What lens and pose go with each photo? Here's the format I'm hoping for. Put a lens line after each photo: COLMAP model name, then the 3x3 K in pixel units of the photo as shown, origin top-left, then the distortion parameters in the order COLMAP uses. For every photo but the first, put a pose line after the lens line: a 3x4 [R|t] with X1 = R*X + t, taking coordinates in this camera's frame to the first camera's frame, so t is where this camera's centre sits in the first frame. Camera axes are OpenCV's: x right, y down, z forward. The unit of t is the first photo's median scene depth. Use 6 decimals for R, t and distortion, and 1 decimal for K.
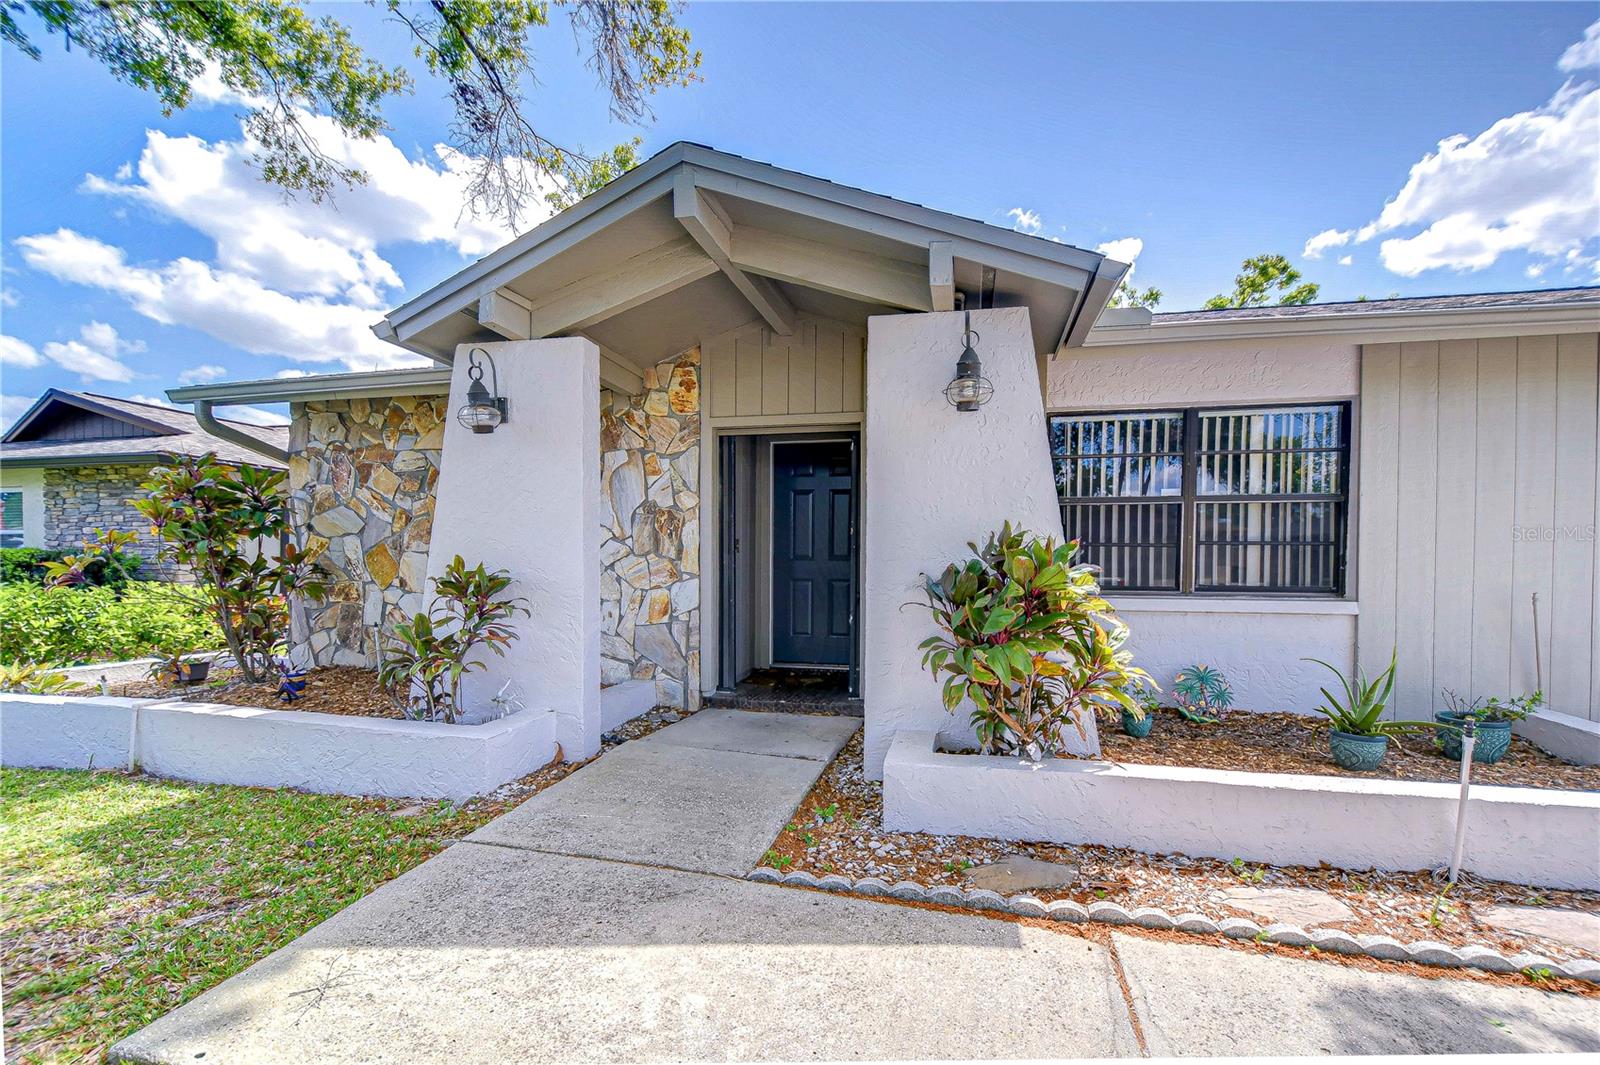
lens RADIAL K [[704.4, 0, 811.6], [0, 704.4, 583.6], [0, 0, 1]] dist [0.003924, -0.004131]
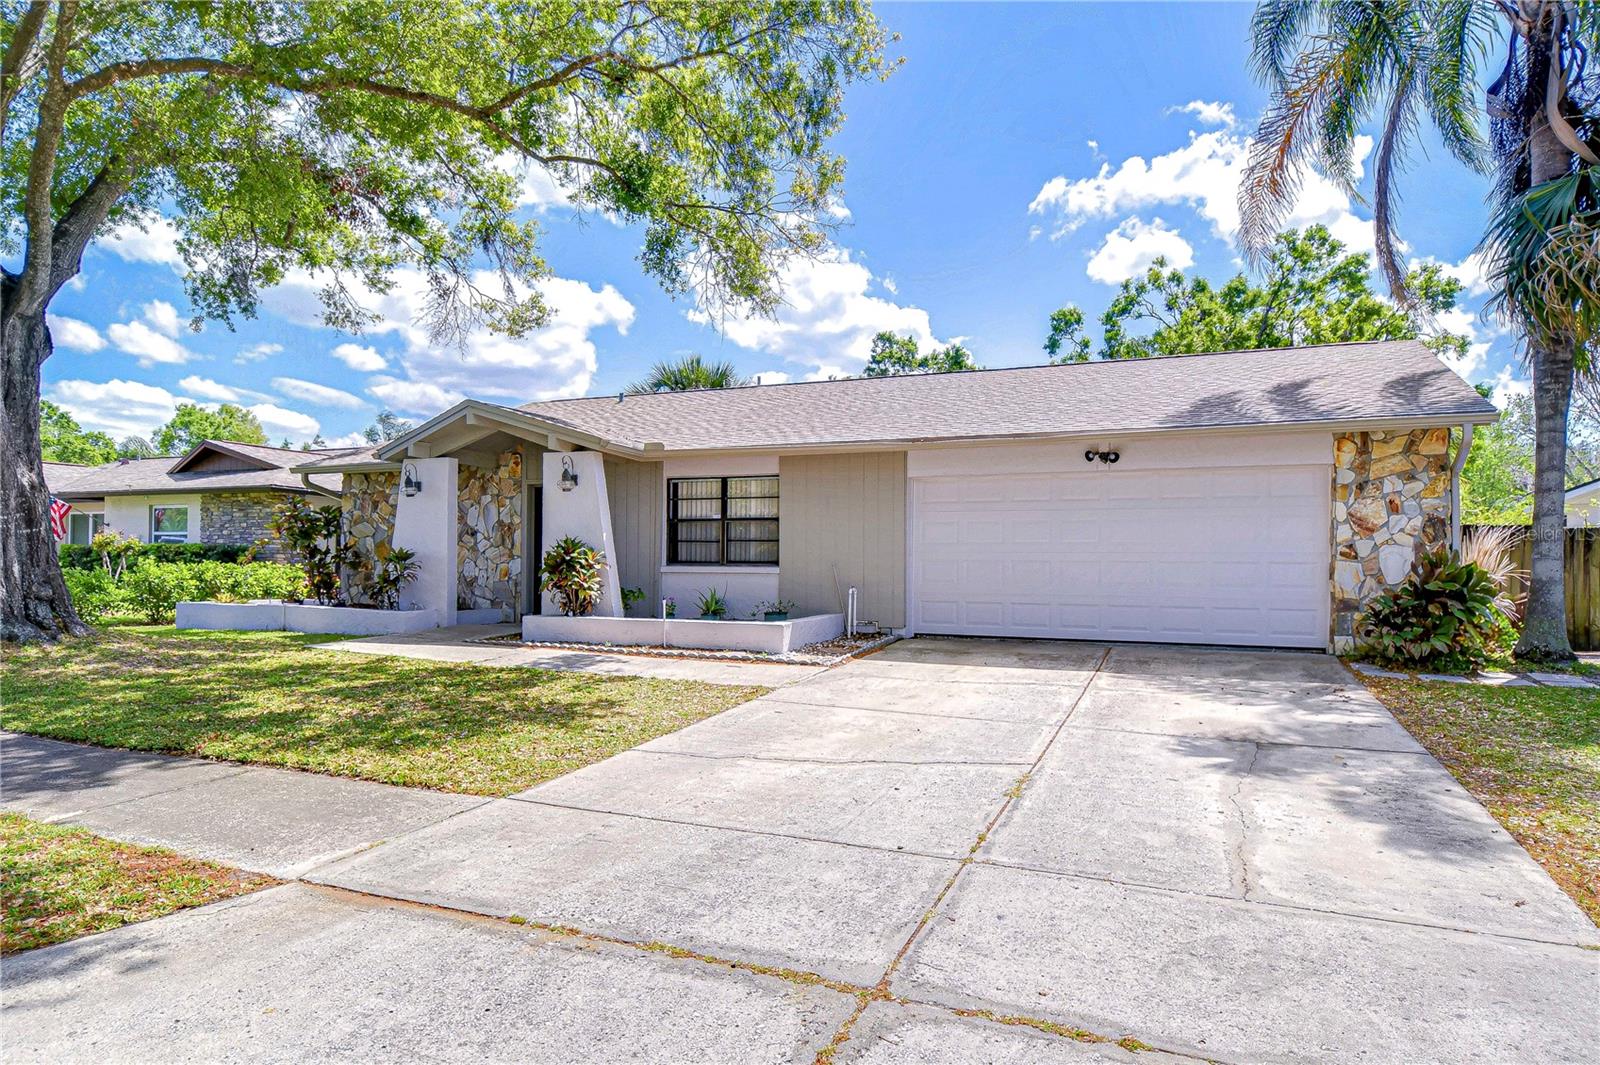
lens RADIAL K [[895.3, 0, 794.2], [0, 895.3, 573.2], [0, 0, 1]] dist [-0.001530, -0.001257]
pose [[0.985635, 0.005432, -0.168804, 0.957664], [-0.008676, 0.999791, -0.018489, 0.070499], [0.168668, 0.019687, 0.985476, -1.284521]]
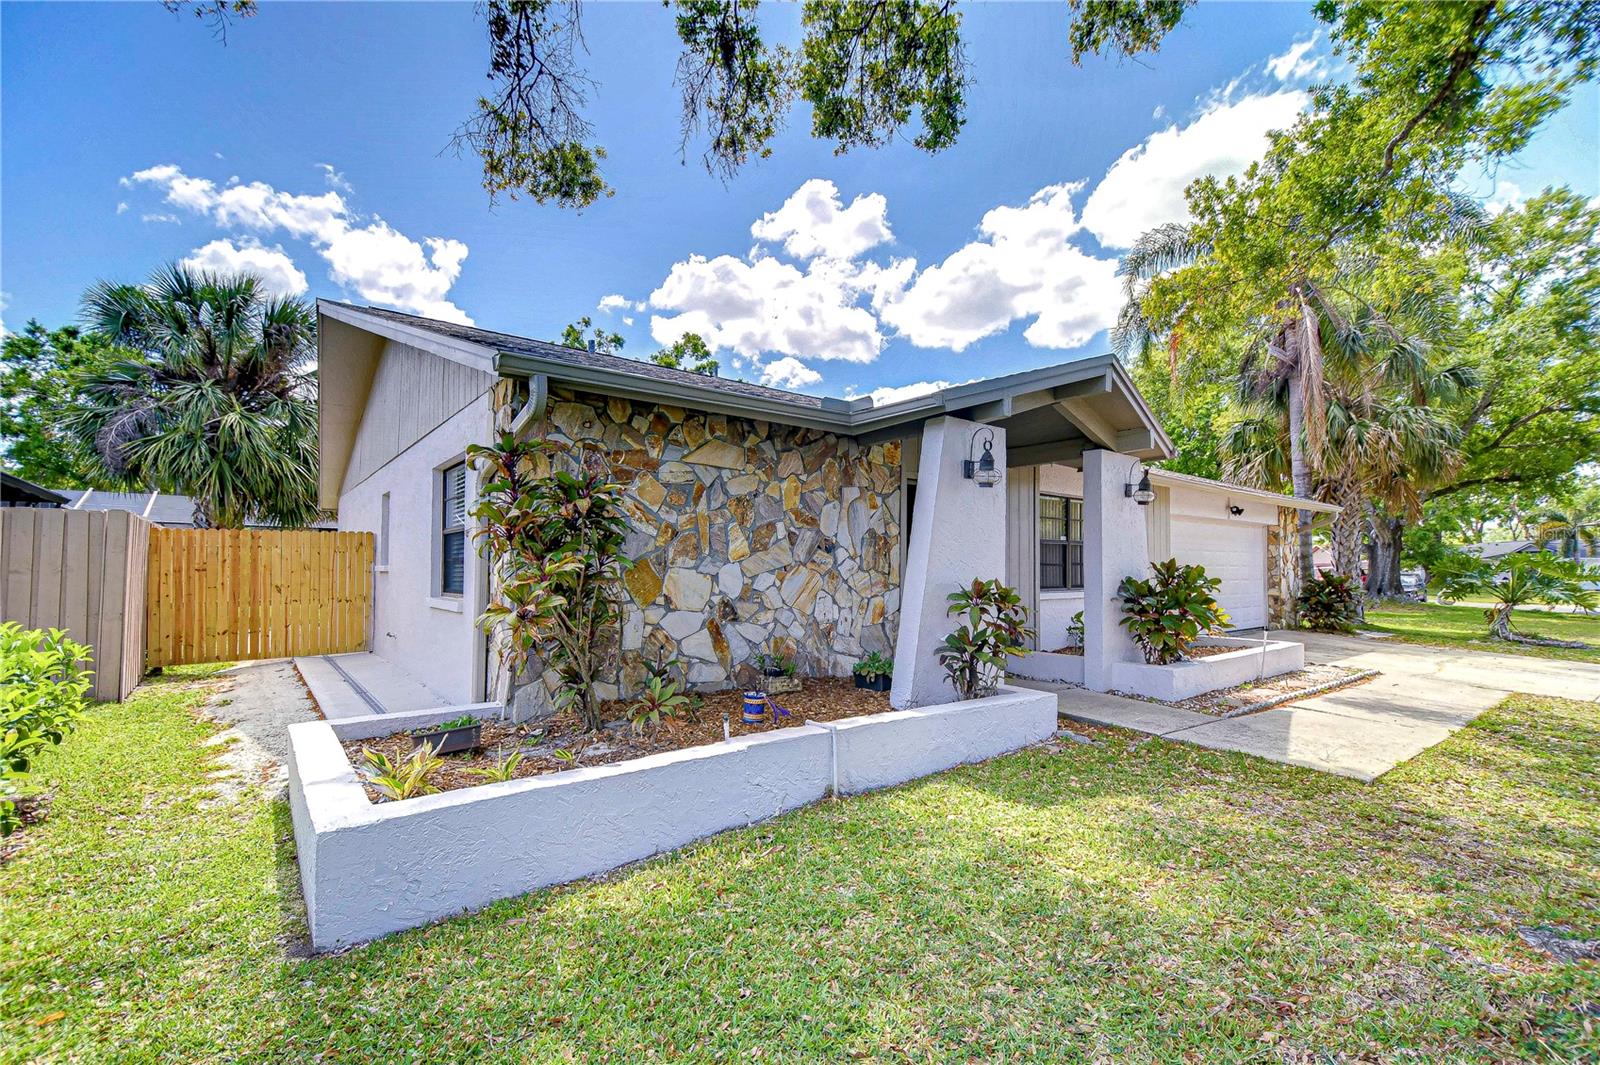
lens RADIAL K [[704.4, 0, 796.6], [0, 704.4, 560.9], [0, 0, 1]] dist [0.003924, -0.004131]
pose [[0.618845, 0.004412, 0.785500, -1.223901], [0.021790, 0.999503, -0.022781, -0.029502], [-0.785210, 0.031214, 0.618442, 0.287154]]
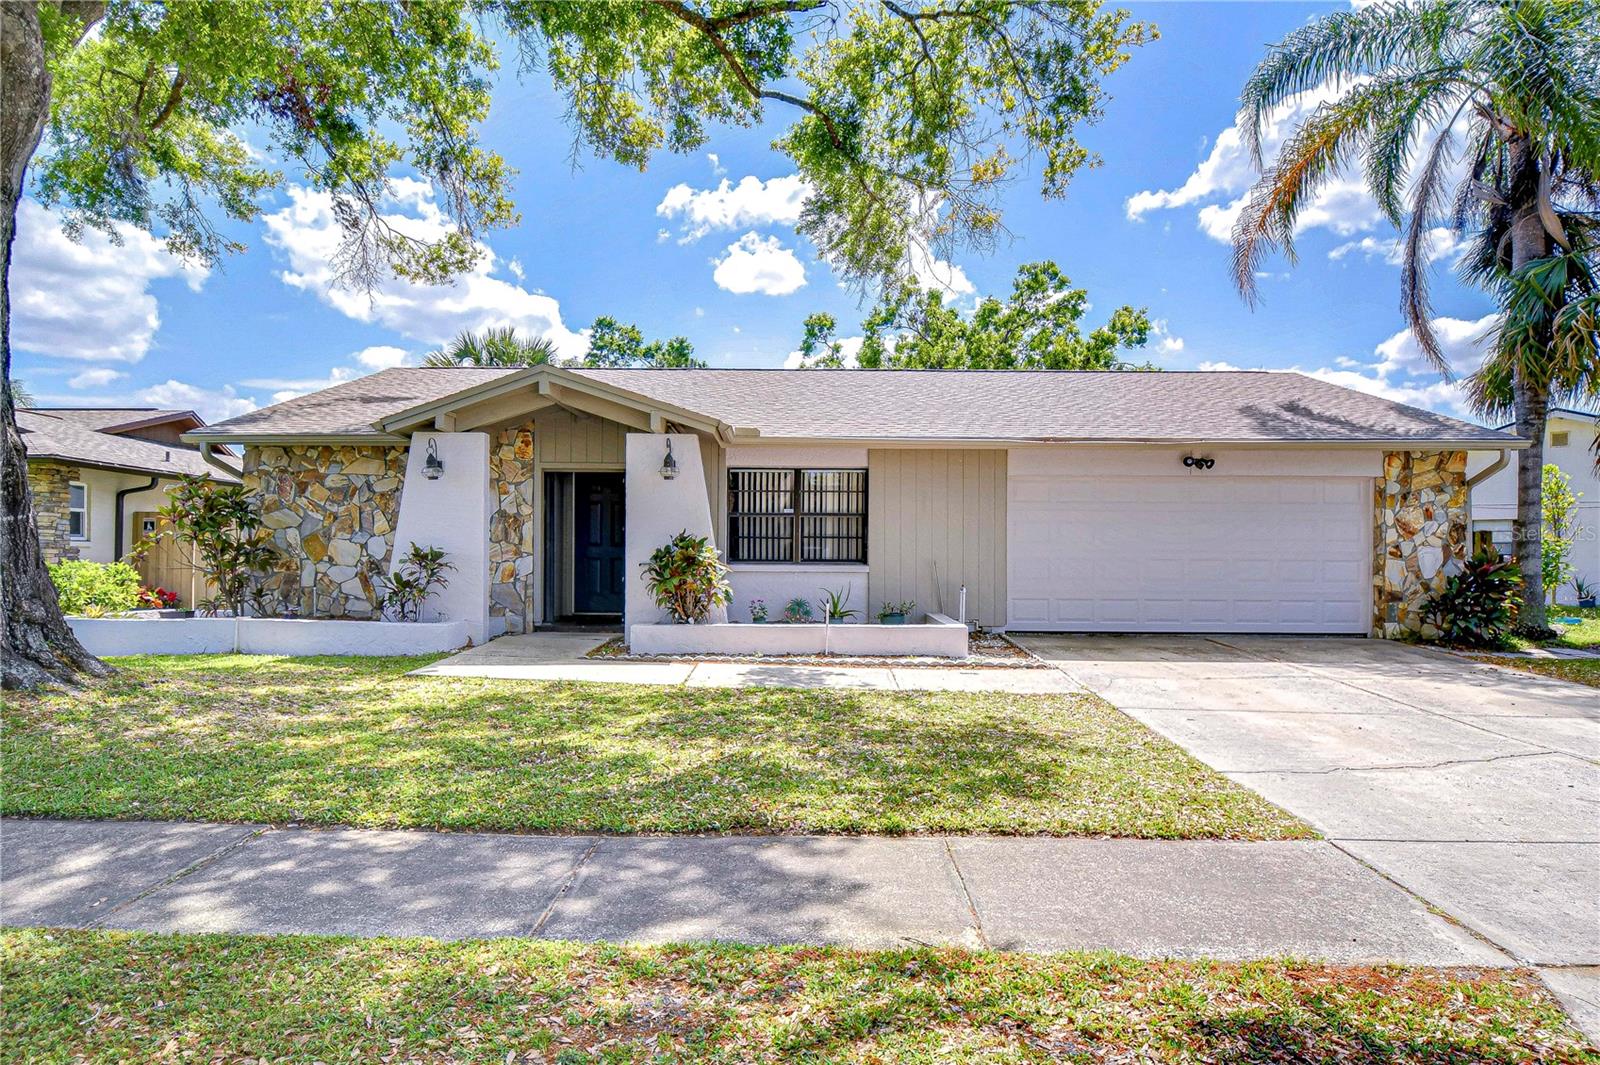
lens RADIAL K [[895.3, 0, 779.4], [0, 895.3, 574.7], [0, 0, 1]] dist [-0.001530, -0.001257]
pose [[0.979771, -0.001732, 0.200114, -0.007414], [0.003655, 0.999951, -0.009239, 0.055823], [-0.200088, 0.009783, 0.979729, -1.137722]]
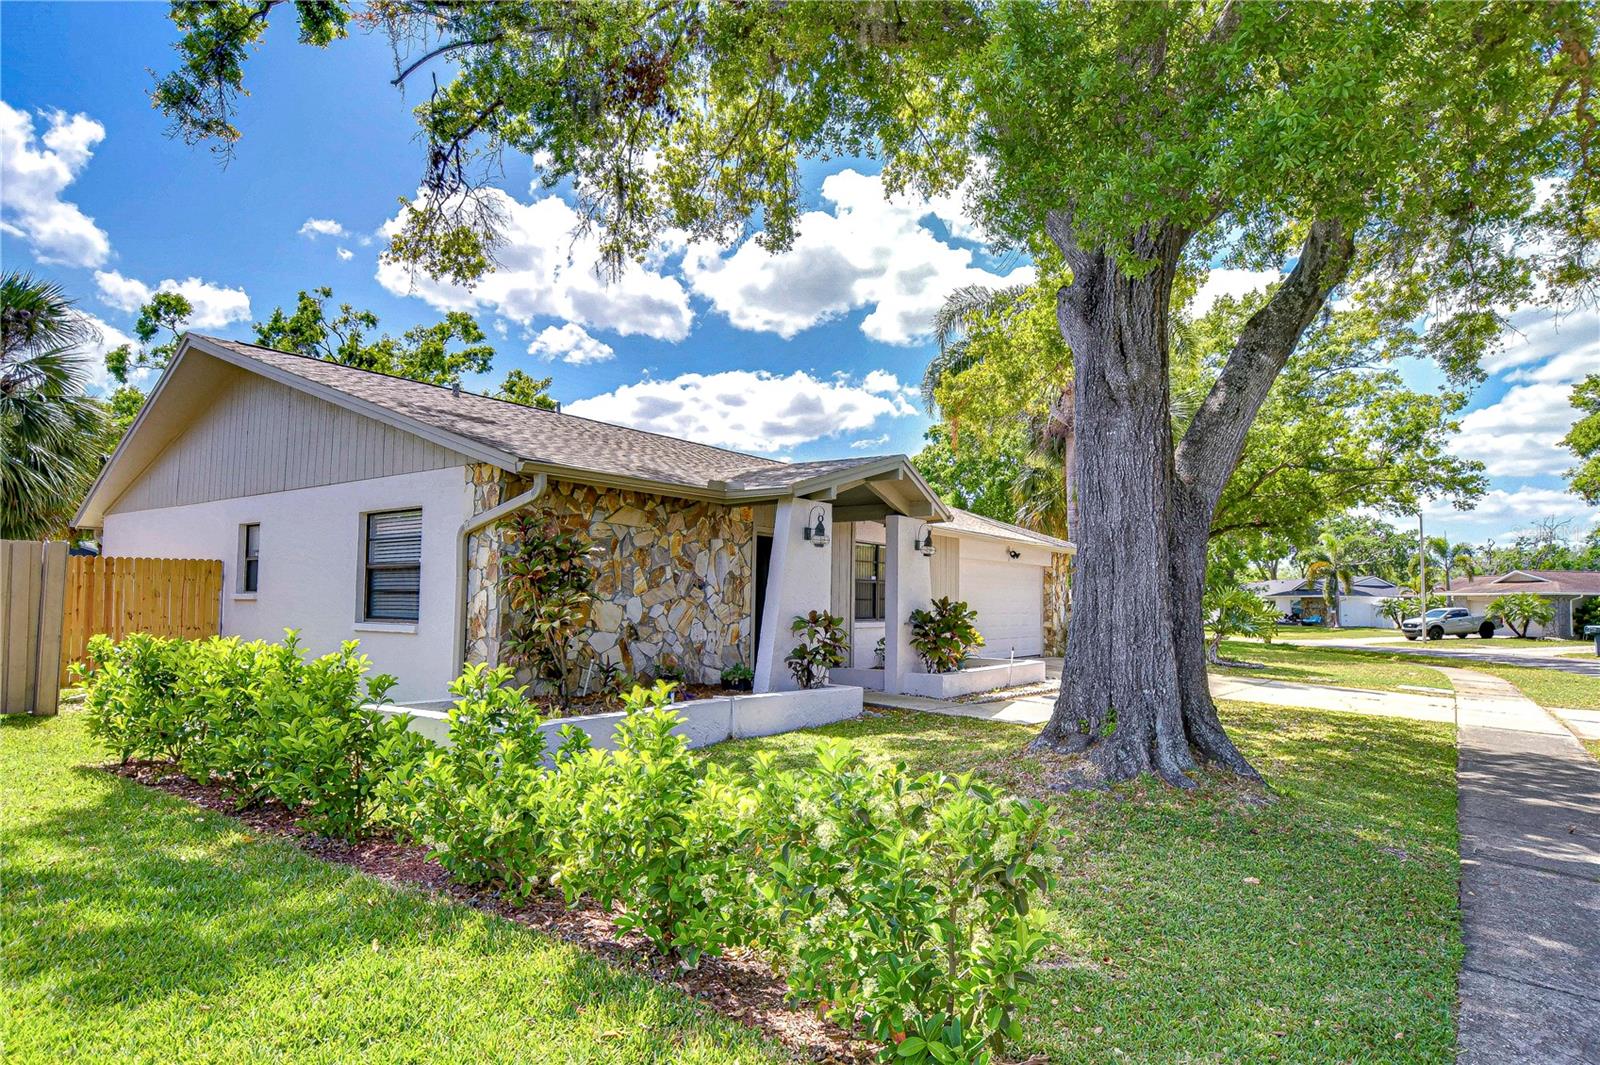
lens RADIAL K [[883.6, 0, 788.5], [0, 883.6, 568.9], [0, 0, 1]] dist [-0.001337, 0.000213]
pose [[0.403564, 0.033117, 0.914352, -1.928815], [0.014882, 0.998975, -0.042750, -0.028058], [-0.914831, 0.030860, 0.402657, 0.028115]]
